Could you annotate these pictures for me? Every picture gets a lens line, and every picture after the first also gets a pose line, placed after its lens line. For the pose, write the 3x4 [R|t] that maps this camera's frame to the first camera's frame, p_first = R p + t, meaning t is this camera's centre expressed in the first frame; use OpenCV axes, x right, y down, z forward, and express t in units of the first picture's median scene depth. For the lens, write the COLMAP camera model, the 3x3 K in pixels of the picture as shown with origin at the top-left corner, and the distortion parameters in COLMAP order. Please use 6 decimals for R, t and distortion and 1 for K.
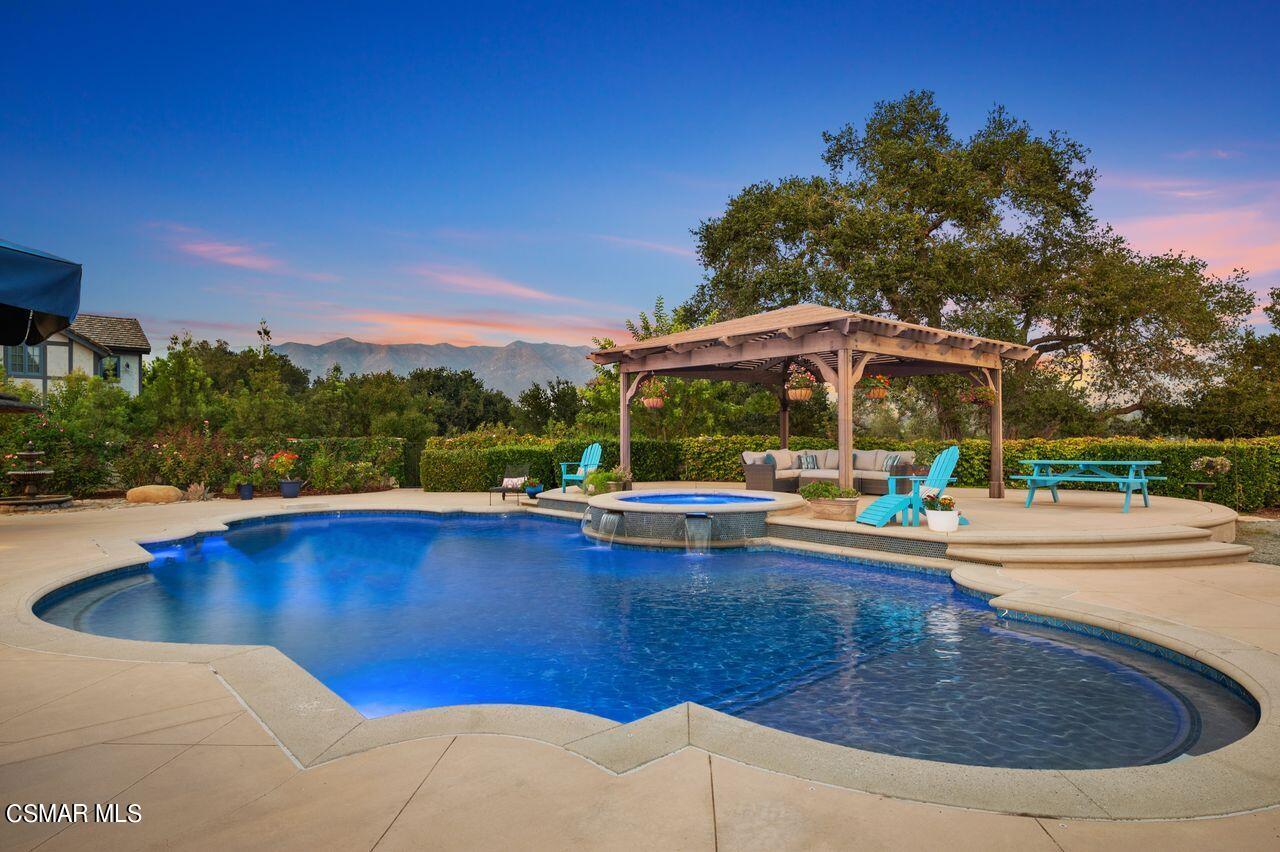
lens RADIAL K [[671.7, 0, 632.4], [0, 671.7, 438.0], [0, 0, 1]] dist [0.011016, -0.003015]
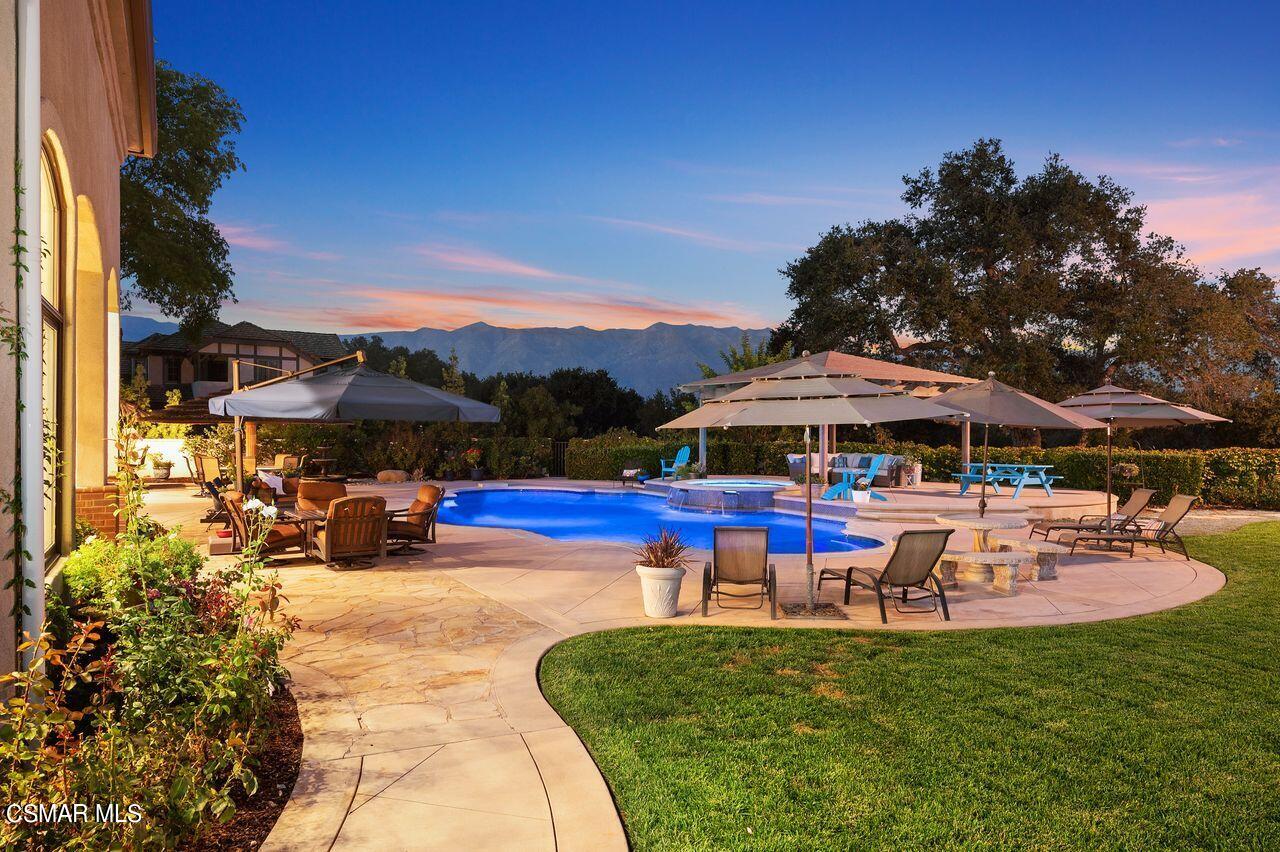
lens RADIAL K [[792.8, 0, 641.9], [0, 792.8, 426.5], [0, 0, 1]] dist [0.021576, 0.001848]
pose [[0.981245, 0.009065, -0.192552, 0.124015], [-0.009809, 0.999948, -0.002913, -0.019794], [0.192515, 0.004747, 0.981282, -0.465807]]
